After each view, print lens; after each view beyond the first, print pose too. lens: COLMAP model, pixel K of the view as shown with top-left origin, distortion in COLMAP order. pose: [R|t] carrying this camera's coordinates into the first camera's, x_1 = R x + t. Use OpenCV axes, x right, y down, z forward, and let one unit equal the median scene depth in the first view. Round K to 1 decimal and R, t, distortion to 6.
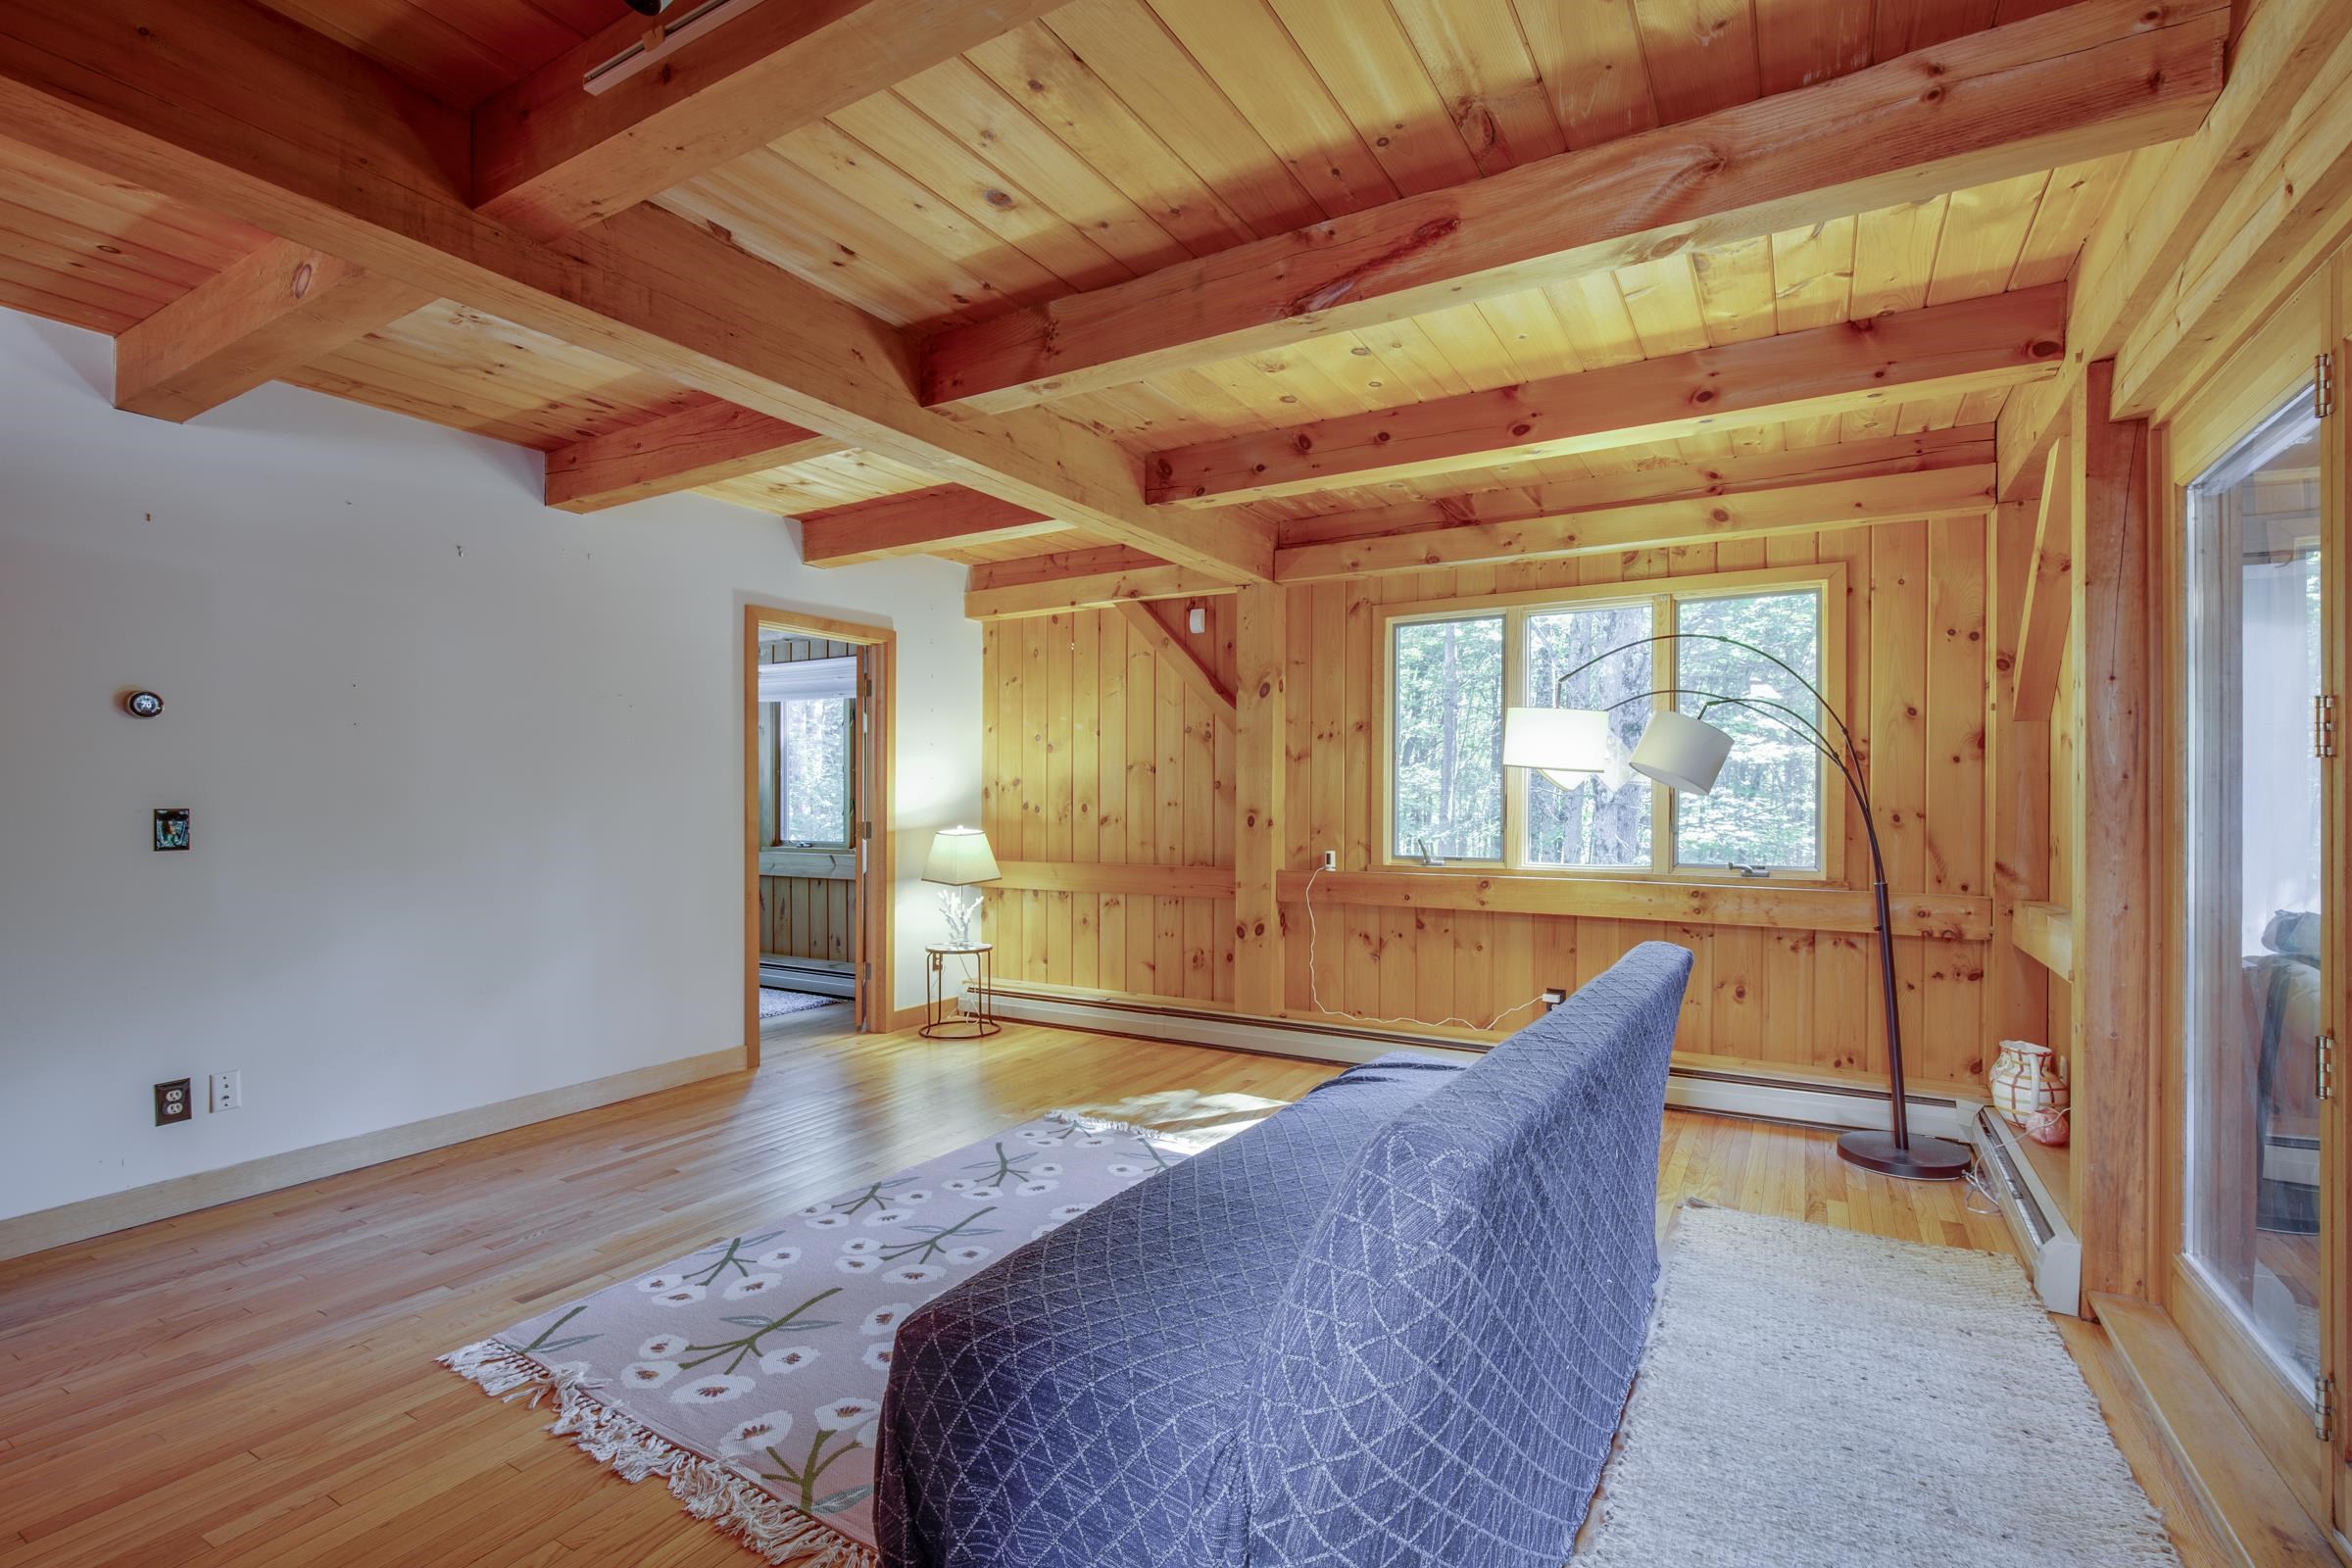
lens RADIAL K [[1078.1, 0, 1166.8], [0, 1078.1, 804.5], [0, 0, 1]] dist [-0.002391, 0.000201]
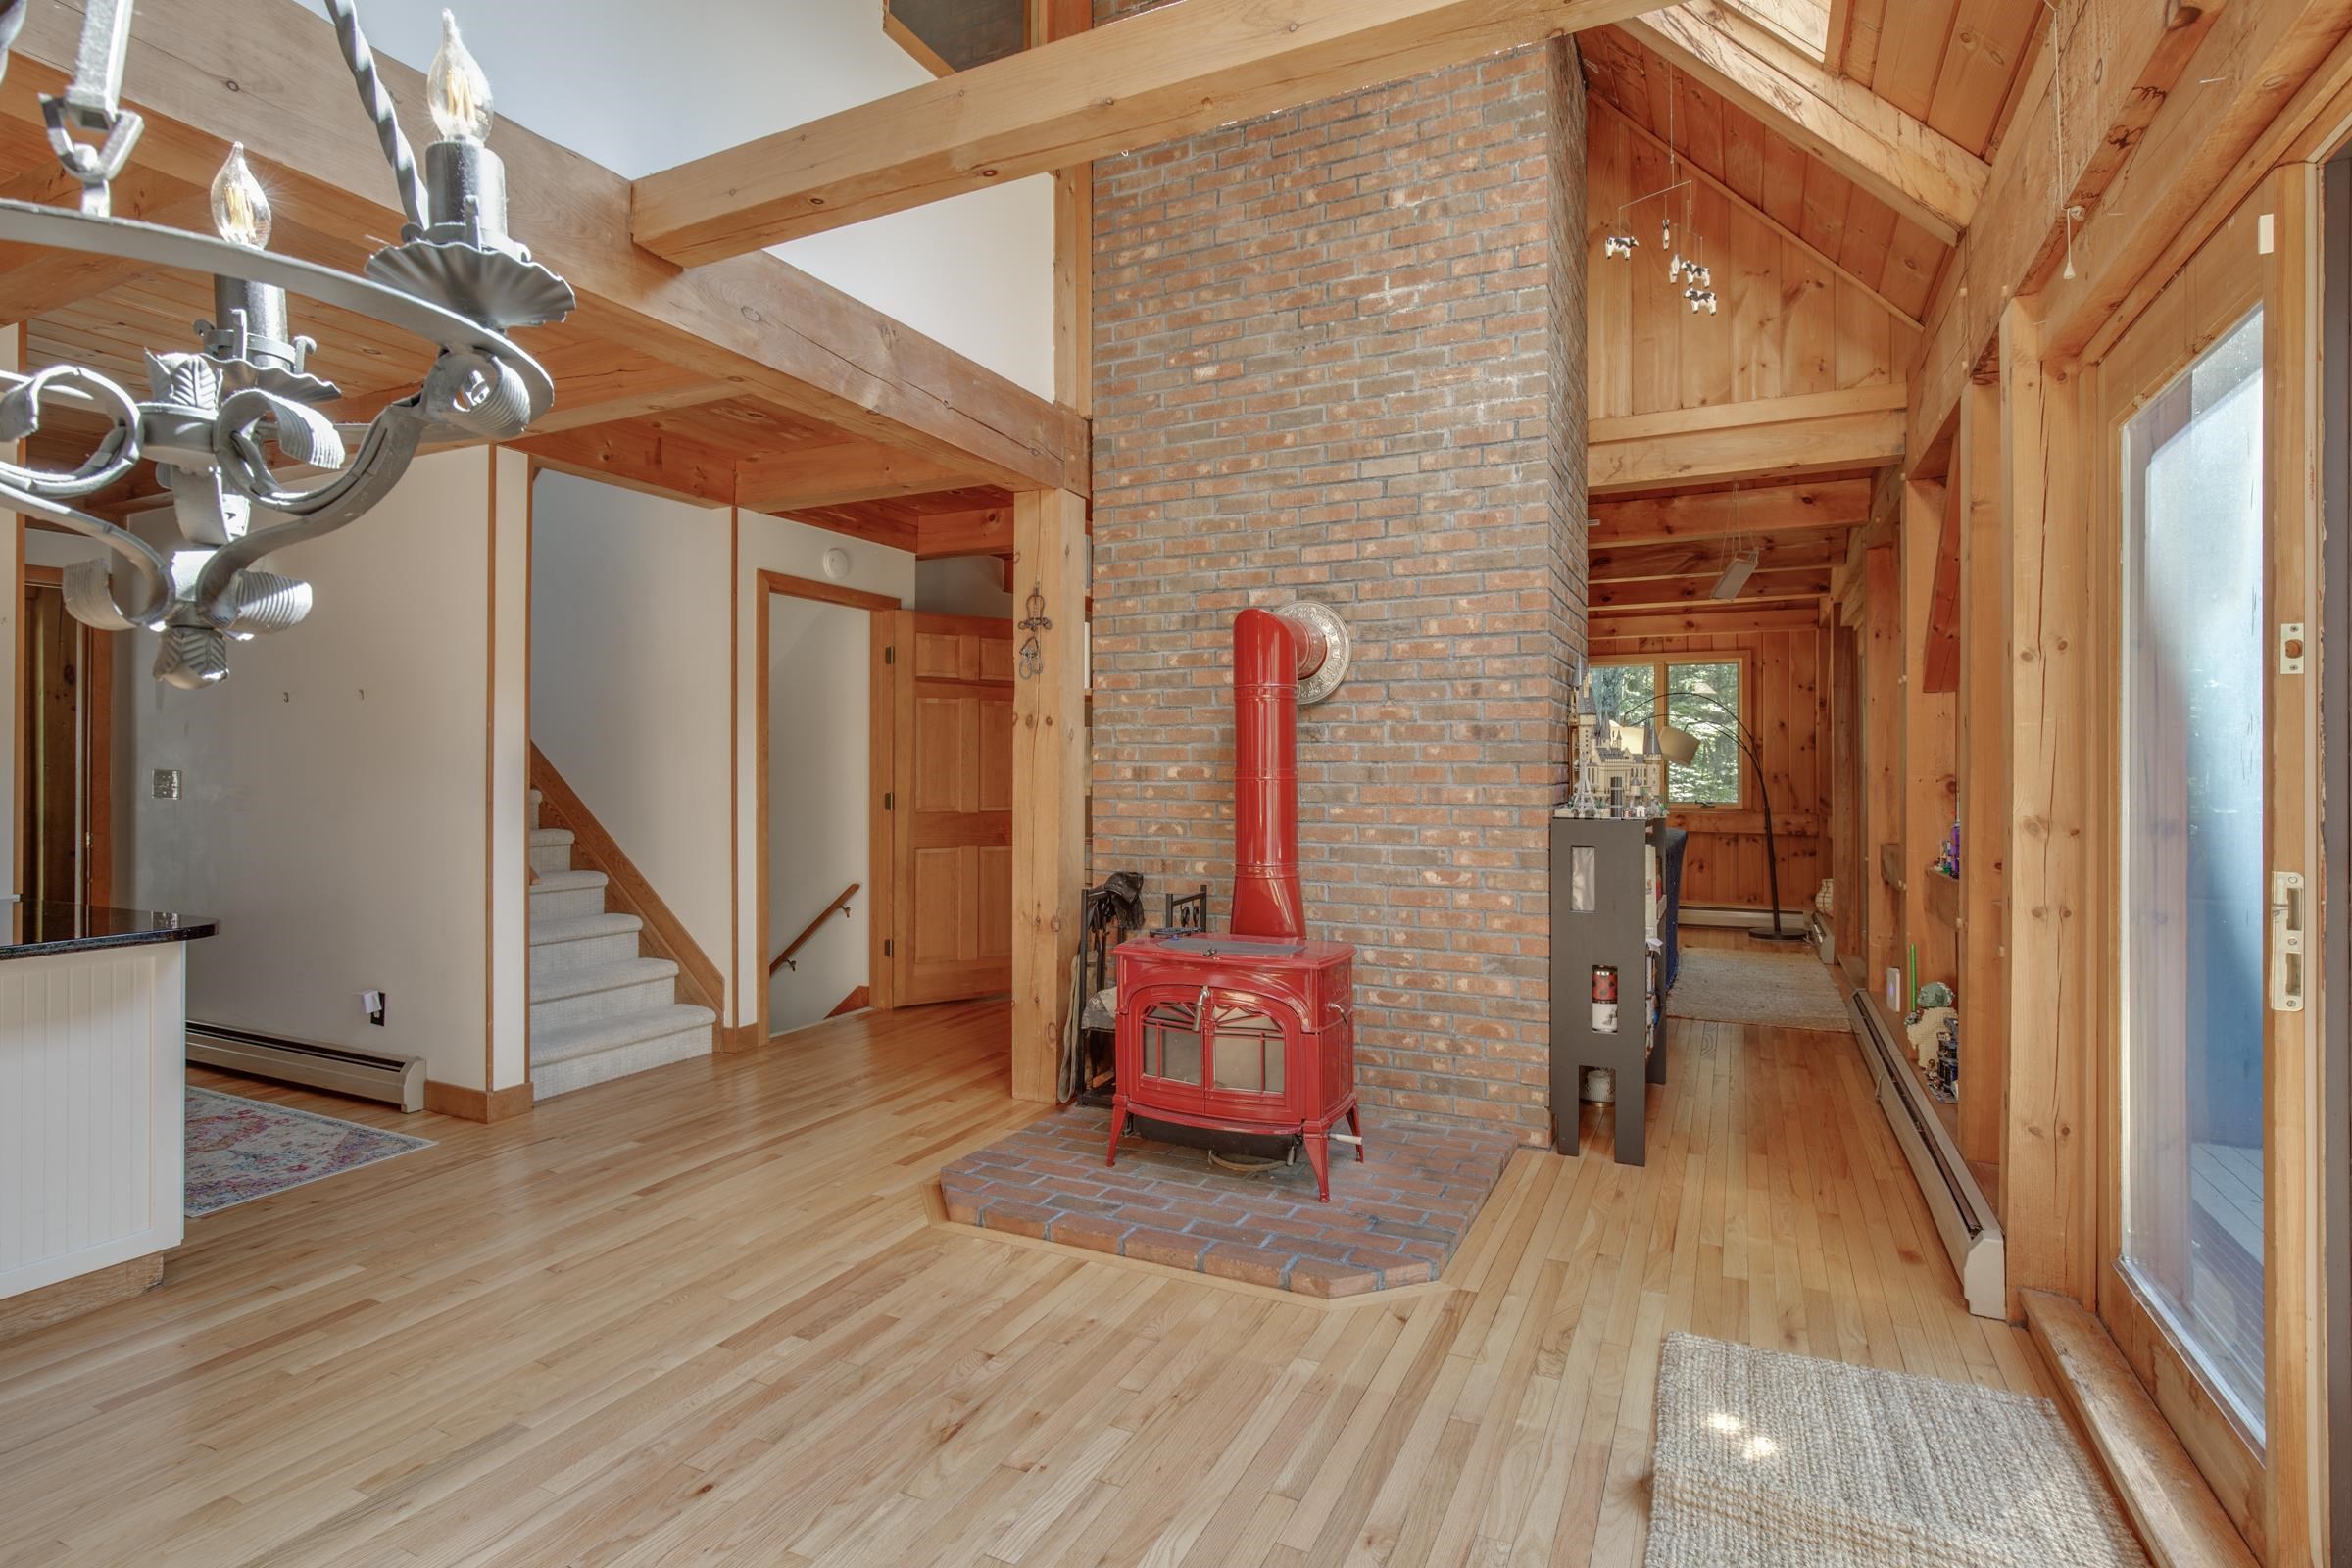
lens RADIAL K [[1107.3, 0, 1189.2], [0, 1107.3, 761.4], [0, 0, 1]] dist [-0.001586, 0.000823]
pose [[0.996746, -0.000806, 0.080598, -0.570983], [0.001816, 0.999921, -0.012464, 0.006332], [-0.080582, 0.012570, 0.996669, -0.955940]]
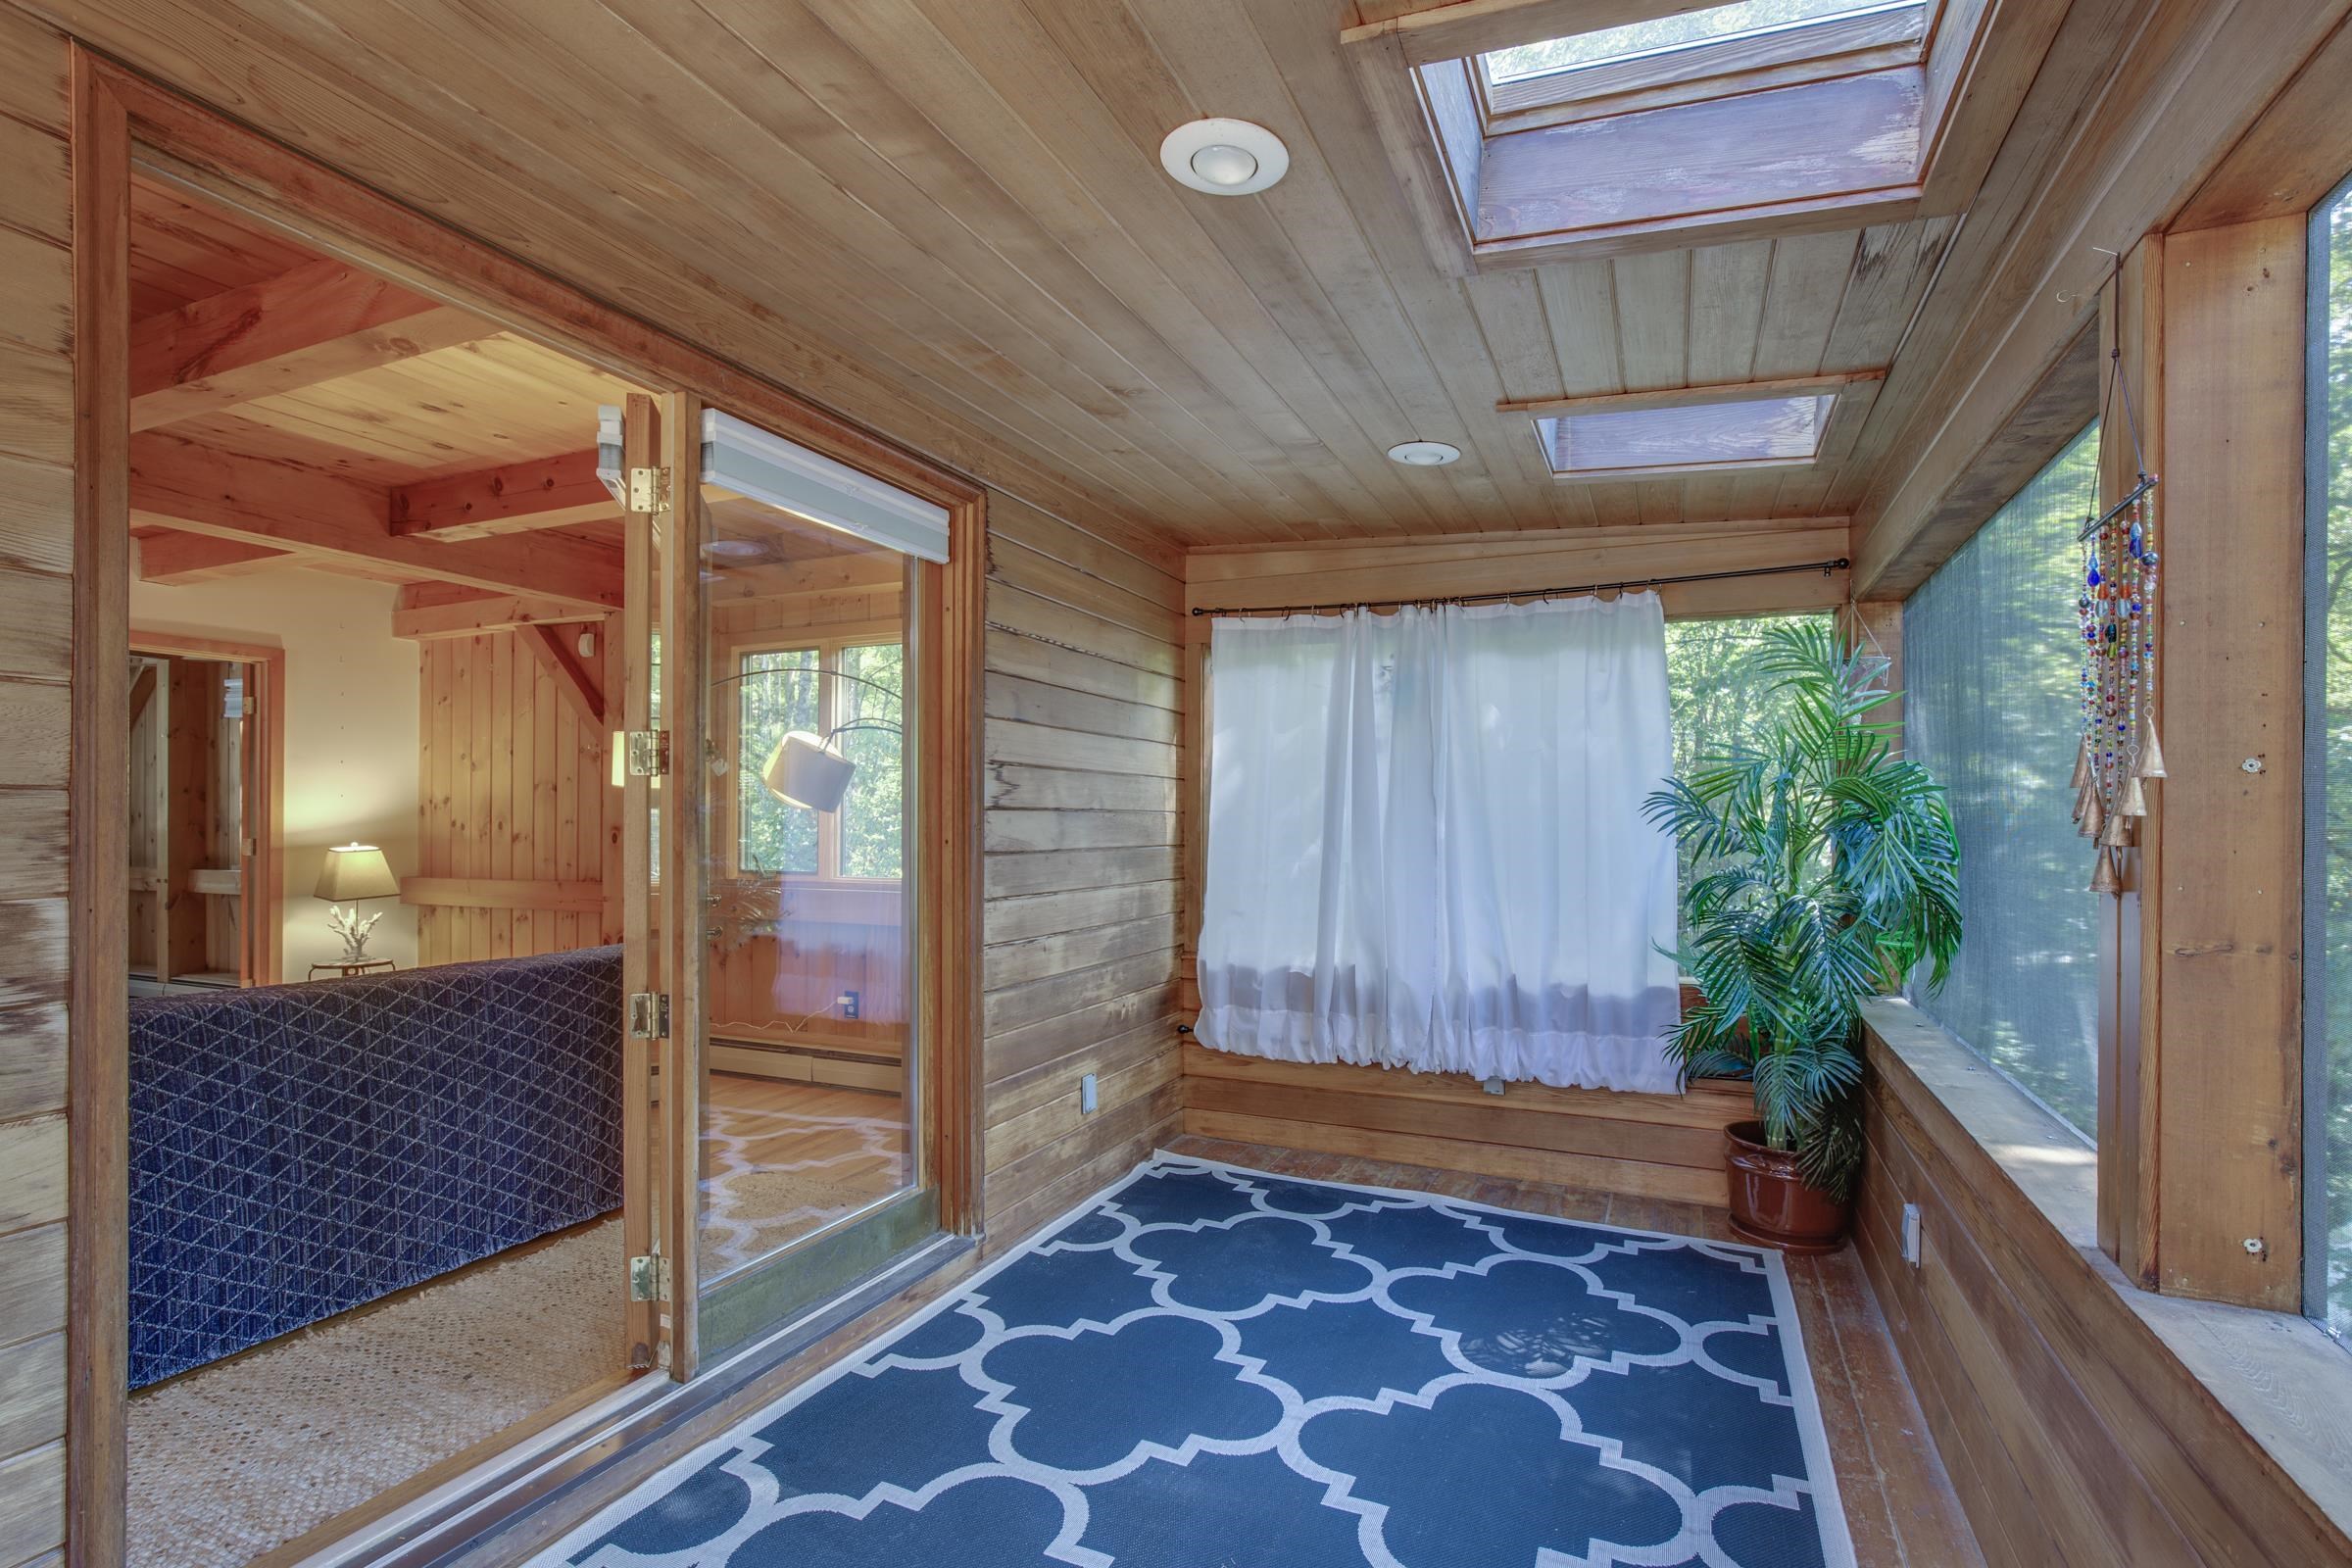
lens RADIAL K [[1107.3, 0, 1139.2], [0, 1107.3, 827.9], [0, 0, 1]] dist [-0.001586, 0.000823]
pose [[0.994292, 0.002457, 0.106663, 0.597724], [-0.002543, 0.999997, 0.000668, 0.004510], [-0.106661, -0.000935, 0.994295, -0.156031]]
